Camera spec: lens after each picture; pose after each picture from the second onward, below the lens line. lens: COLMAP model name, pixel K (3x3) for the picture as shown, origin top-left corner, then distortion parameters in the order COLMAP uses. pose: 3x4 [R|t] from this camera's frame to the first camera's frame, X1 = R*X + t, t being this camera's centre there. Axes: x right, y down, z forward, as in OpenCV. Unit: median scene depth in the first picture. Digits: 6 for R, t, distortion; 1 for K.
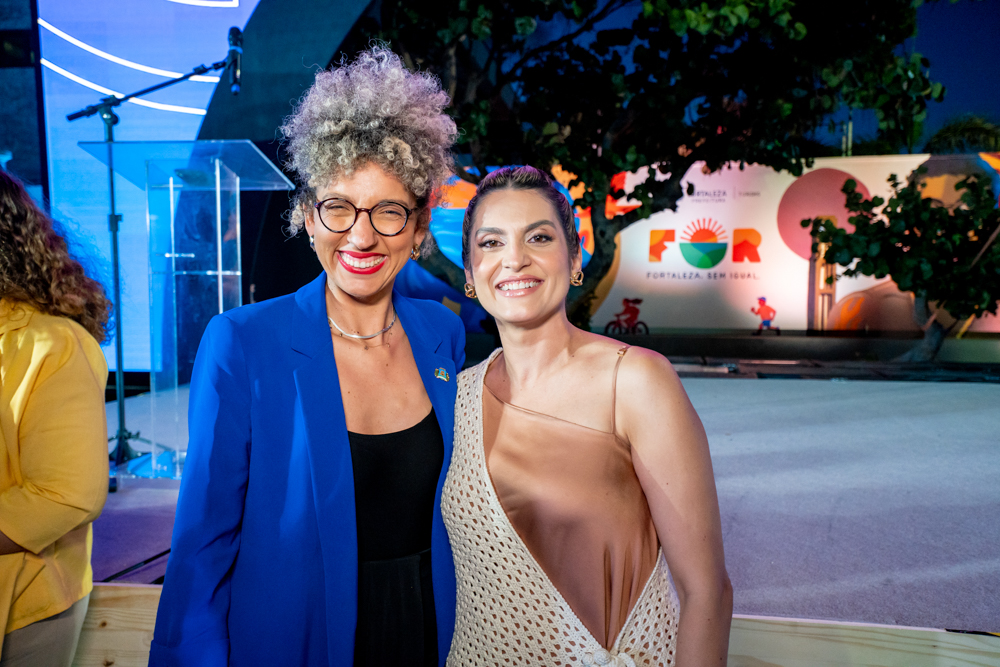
lens RADIAL K [[839.3, 0, 500.0], [0, 839.3, 333.5], [0, 0, 1]] dist [-0.014556, 0.164589]
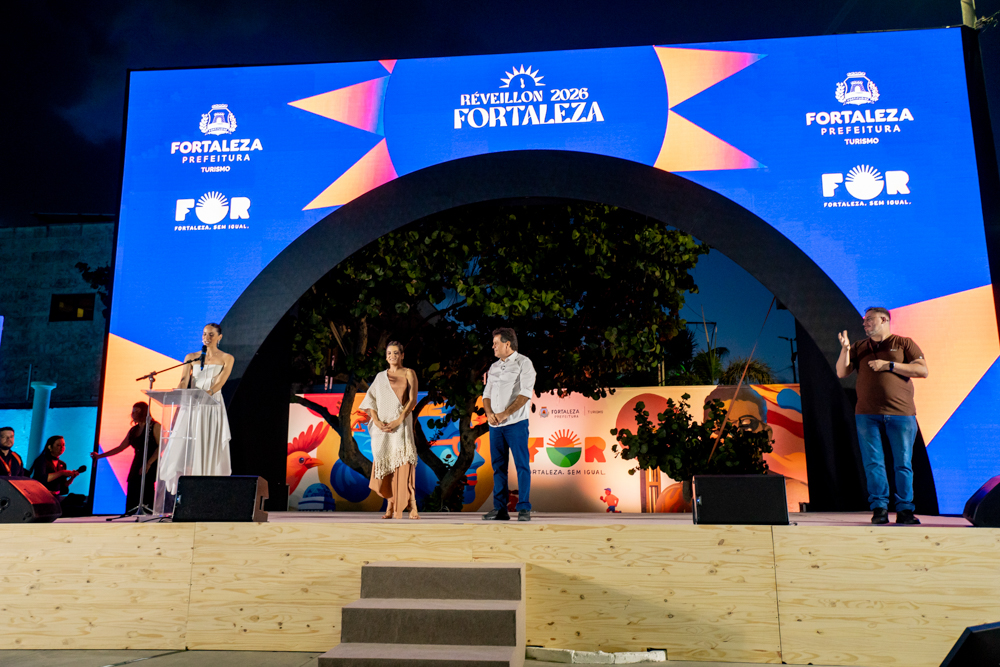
lens RADIAL K [[801.3, 0, 500.0], [0, 801.3, 333.5], [0, 0, 1]] dist [0.025679, 0.012968]
pose [[0.999742, 0.003977, 0.022343, 0.135061], [0.001989, 0.965380, -0.260841, 0.062635], [-0.022607, 0.260818, 0.965123, -0.356399]]
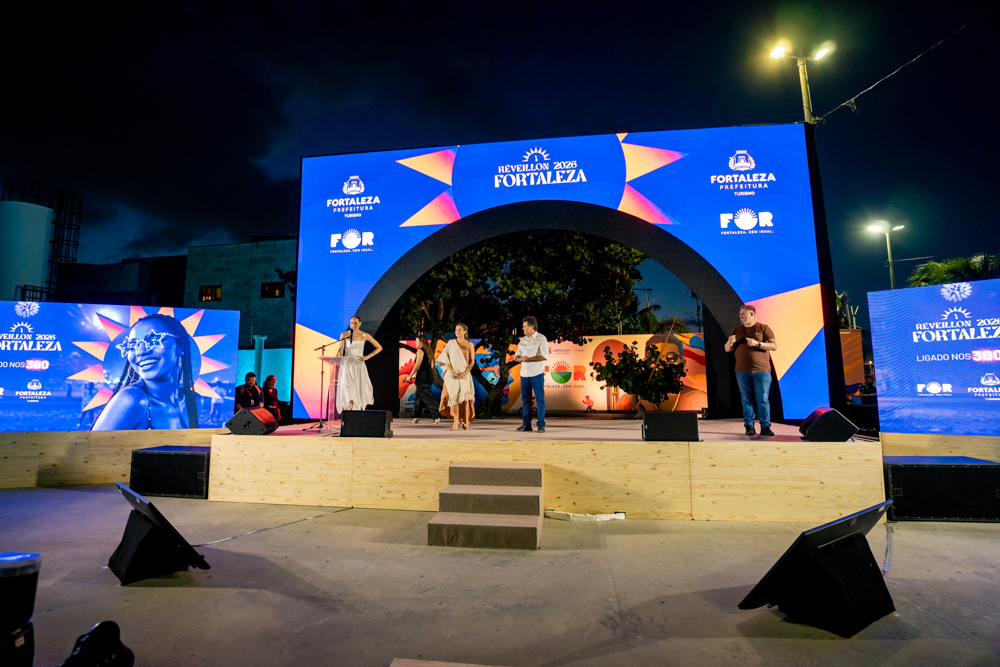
lens RADIAL K [[482.0, 0, 500.0], [0, 482.0, 333.5], [0, 0, 1]] dist [-0.042590, 0.000062]
pose [[0.999781, -0.007194, -0.019639, 0.127895], [0.003534, 0.983593, -0.180367, 0.029048], [0.020614, 0.180258, 0.983403, -0.365610]]
